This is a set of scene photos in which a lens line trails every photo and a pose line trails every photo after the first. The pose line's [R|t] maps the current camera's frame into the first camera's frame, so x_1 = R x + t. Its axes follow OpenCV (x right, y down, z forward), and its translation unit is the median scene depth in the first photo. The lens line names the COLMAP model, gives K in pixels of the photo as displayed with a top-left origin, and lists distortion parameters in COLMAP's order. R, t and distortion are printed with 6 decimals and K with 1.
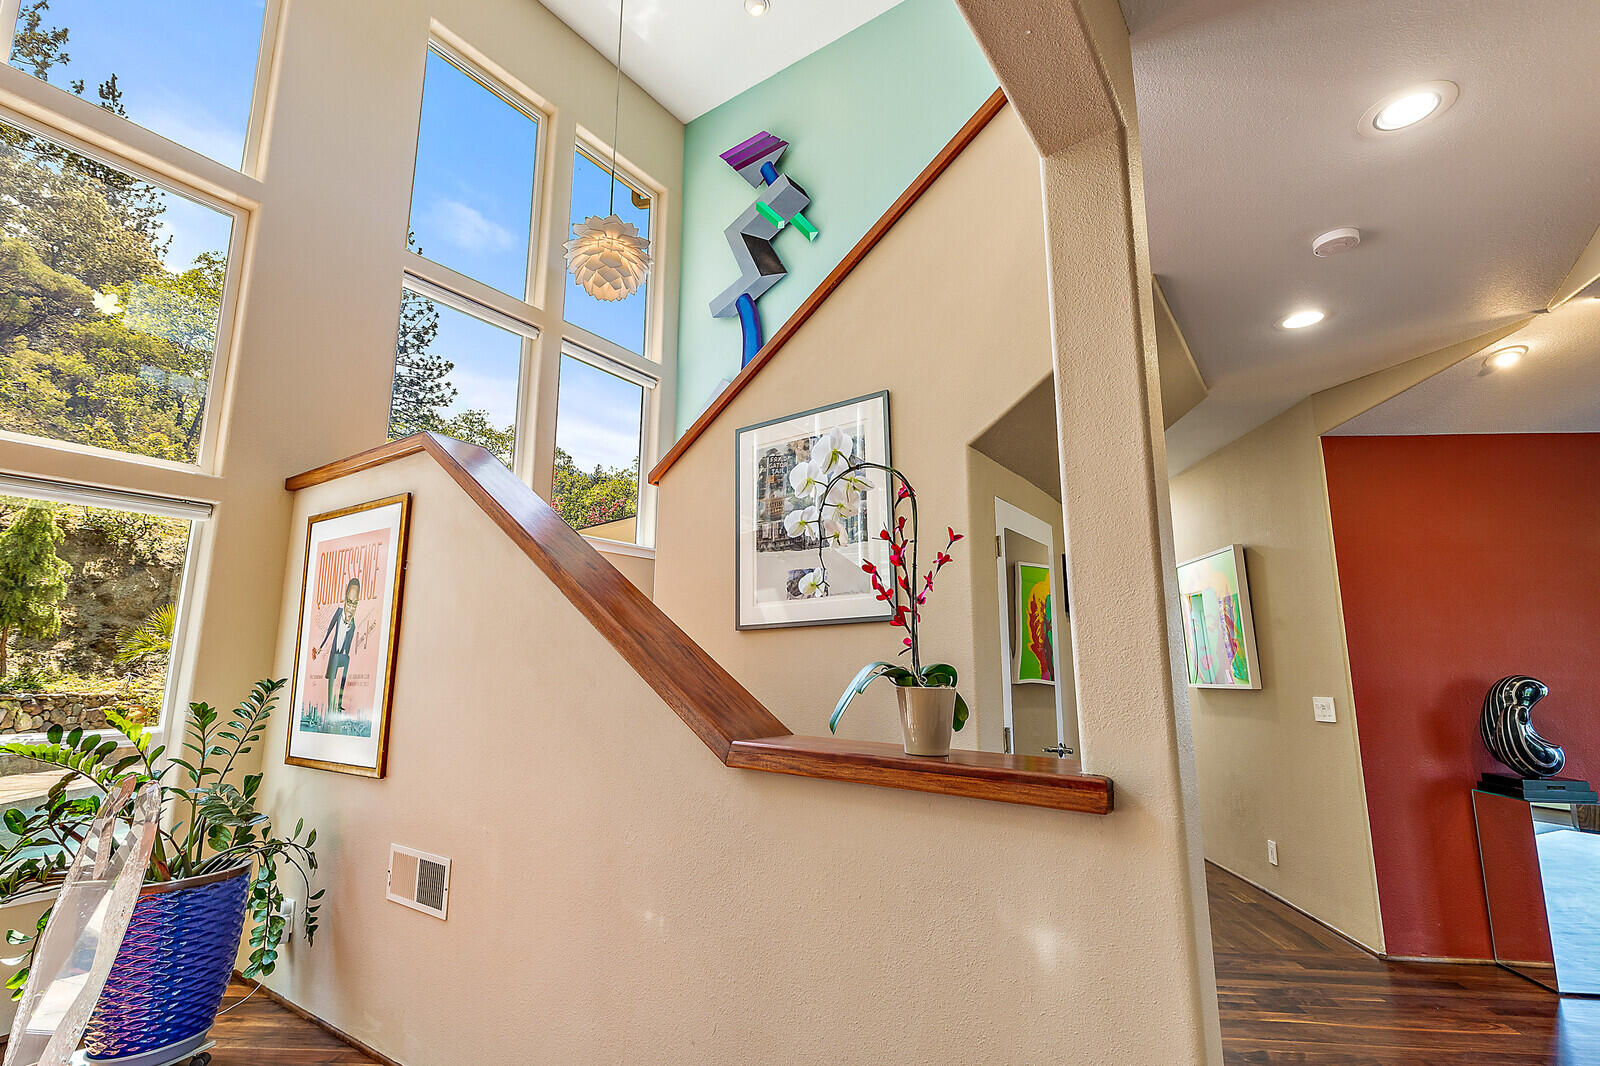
lens RADIAL K [[735.5, 0, 800.8], [0, 735.5, 532.4], [0, 0, 1]] dist [0.006464, 0.000480]
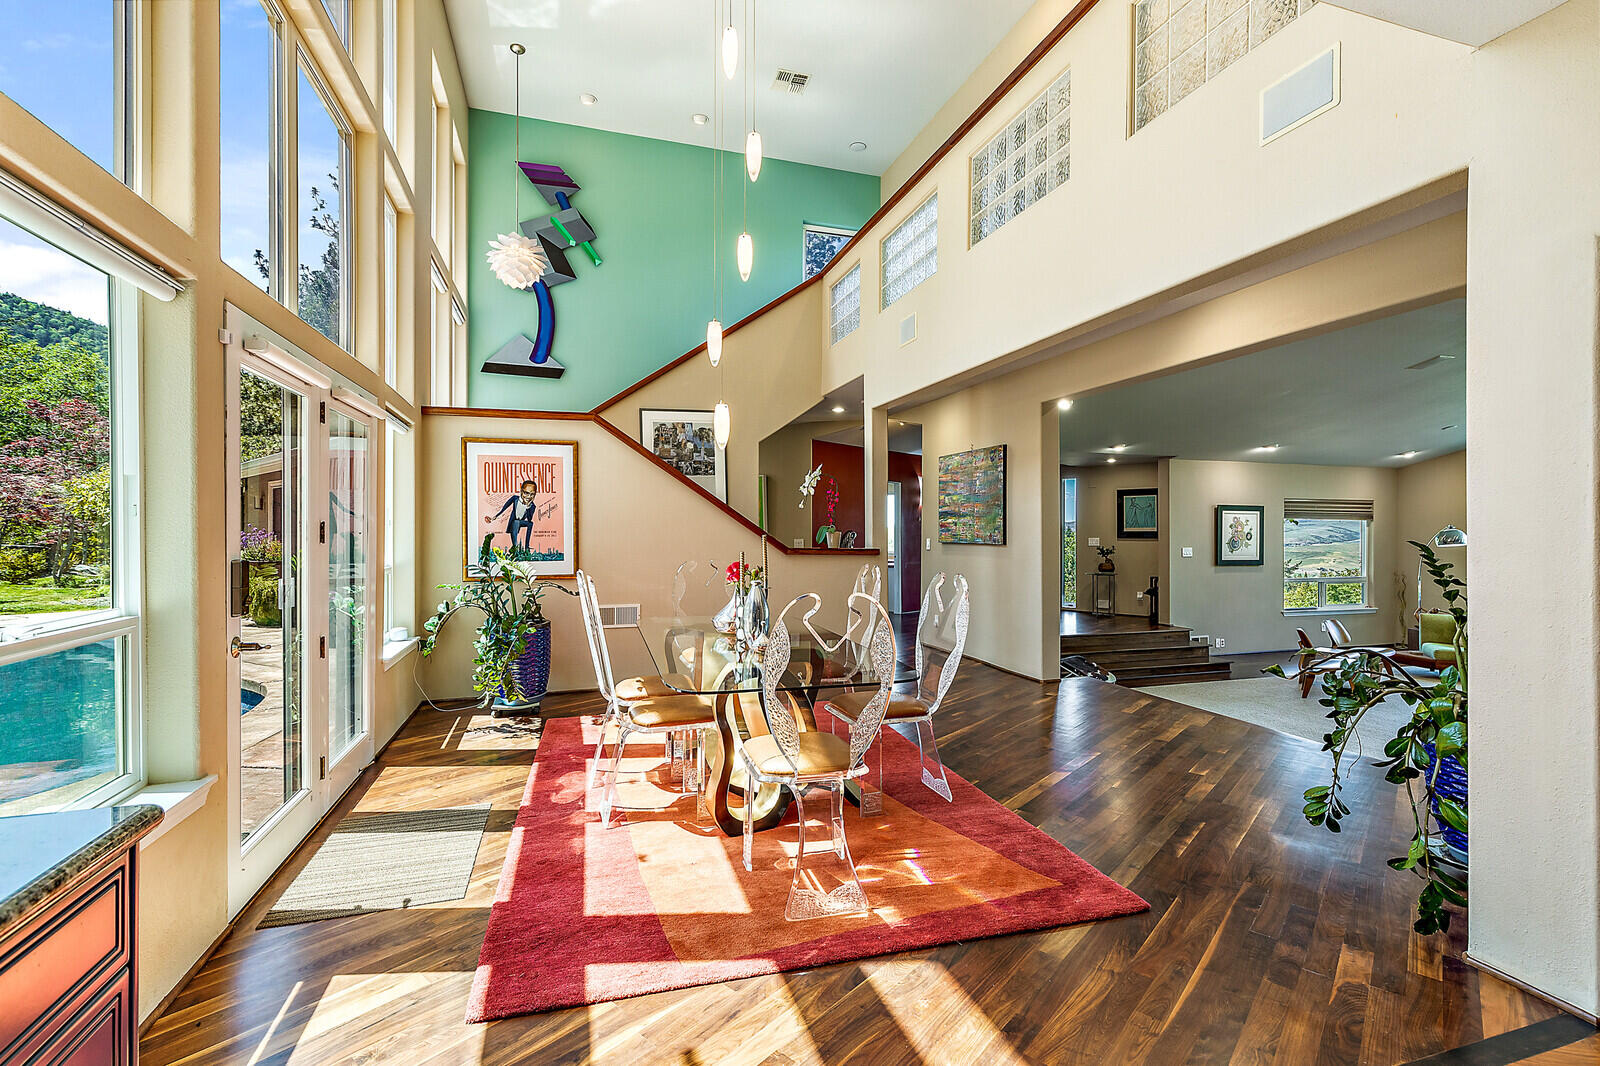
lens RADIAL K [[735.5, 0, 806.3], [0, 735.5, 526.5], [0, 0, 1]] dist [0.006464, 0.000480]
pose [[0.598751, 0.004558, 0.800922, -1.343949], [-0.140545, 0.985066, 0.099462, -0.084536], [-0.788508, -0.172119, 0.590450, -0.536673]]
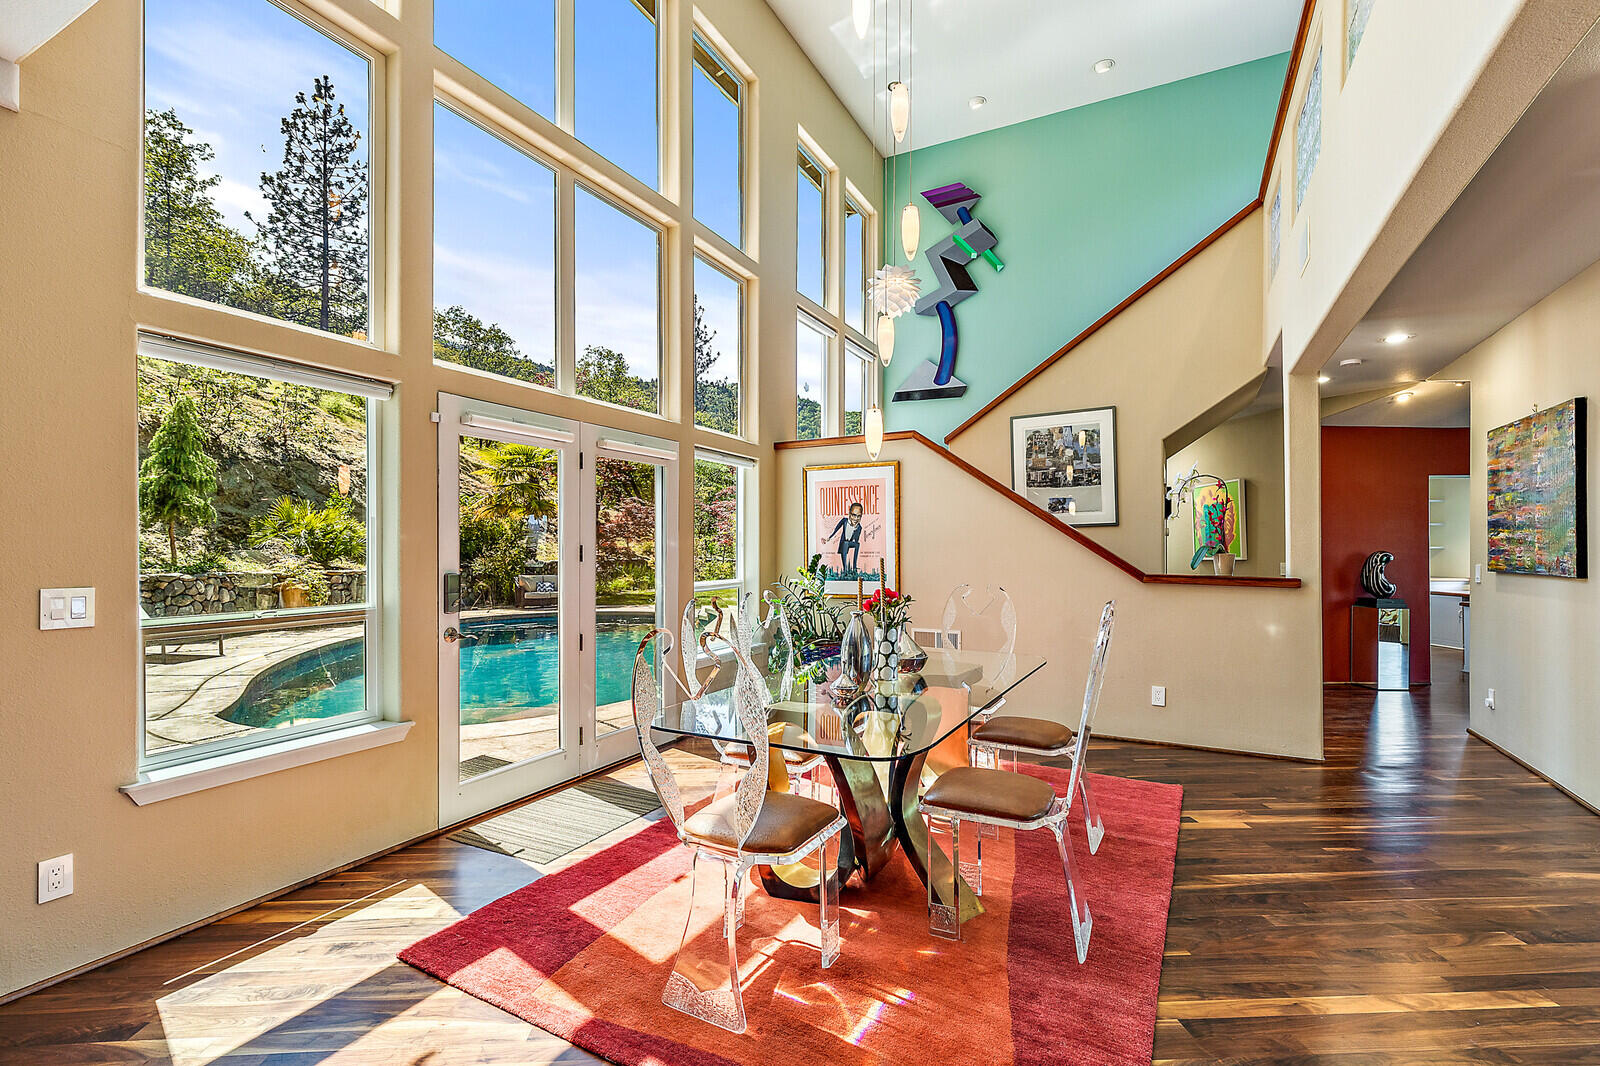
lens RADIAL K [[735.5, 0, 793.5], [0, 735.5, 544.6], [0, 0, 1]] dist [0.006464, 0.000480]
pose [[0.991267, 0.000285, 0.131871, -0.820733], [-0.022609, 0.985558, 0.167824, -0.119190], [-0.129919, -0.169339, 0.976957, -0.706127]]
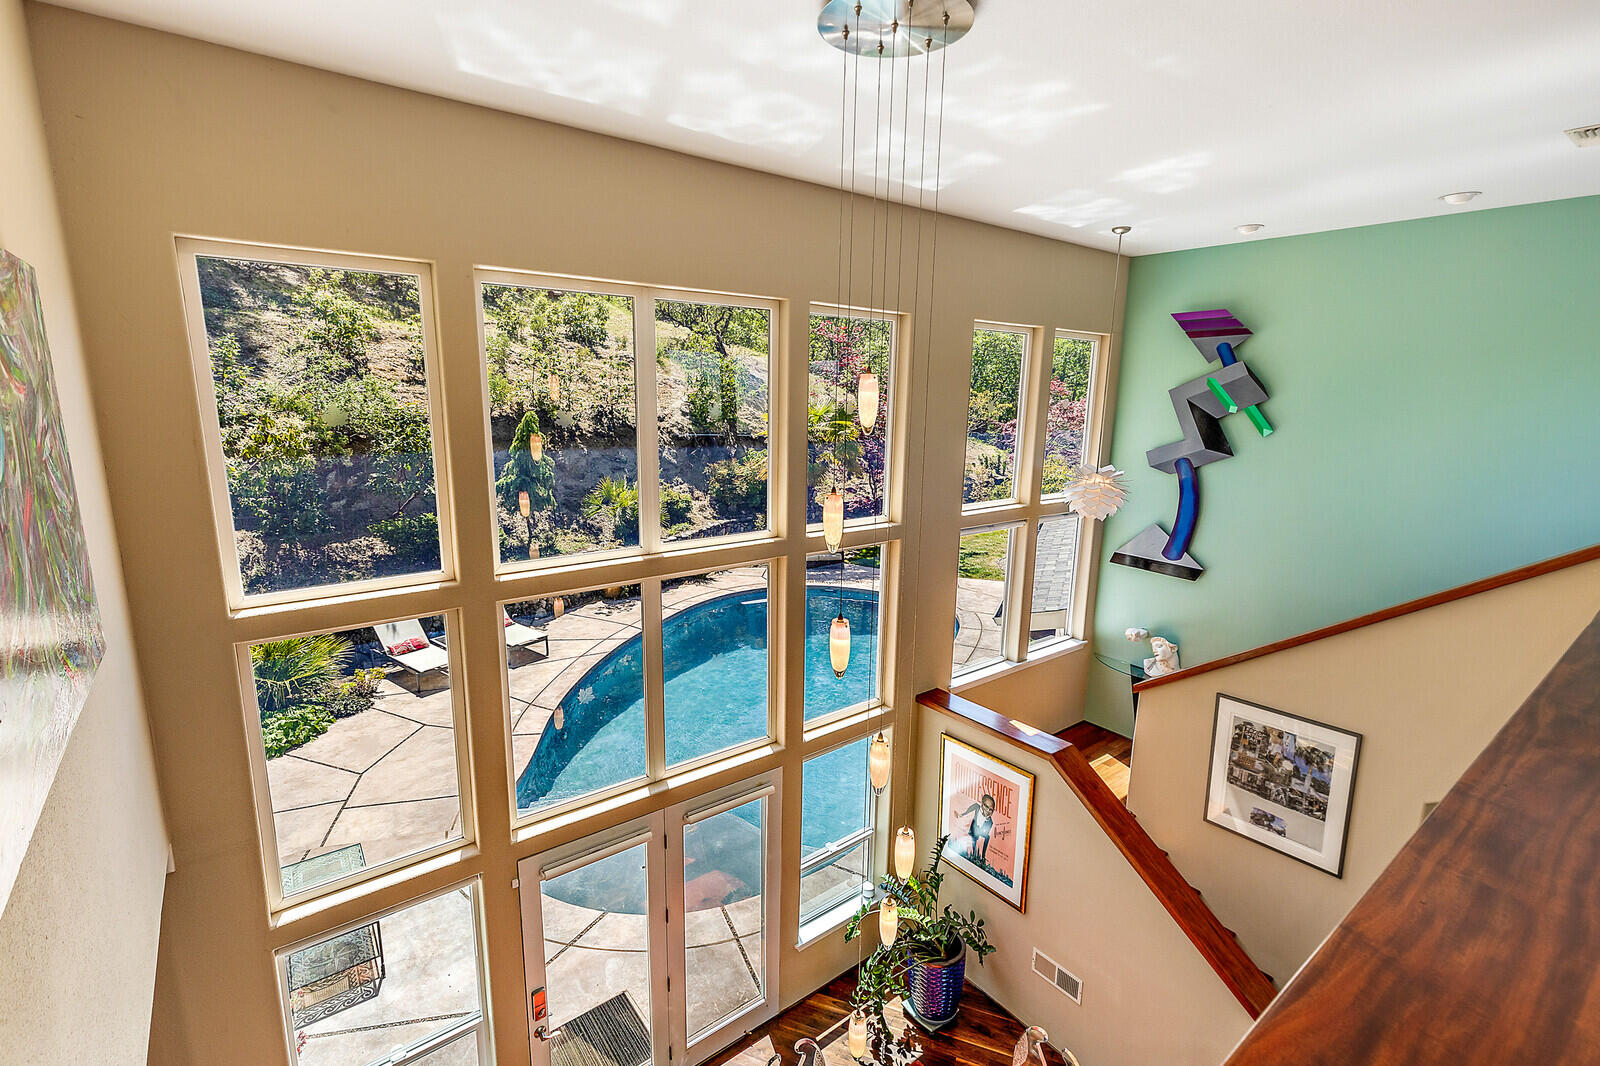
lens RADIAL K [[735.5, 0, 795.7], [0, 735.5, 529.4], [0, 0, 1]] dist [0.006464, 0.000480]
pose [[0.955295, 0.069805, -0.287295, -0.470293], [0.040997, 0.931064, 0.362545, -0.967993], [0.292798, -0.358116, 0.886579, -0.395807]]
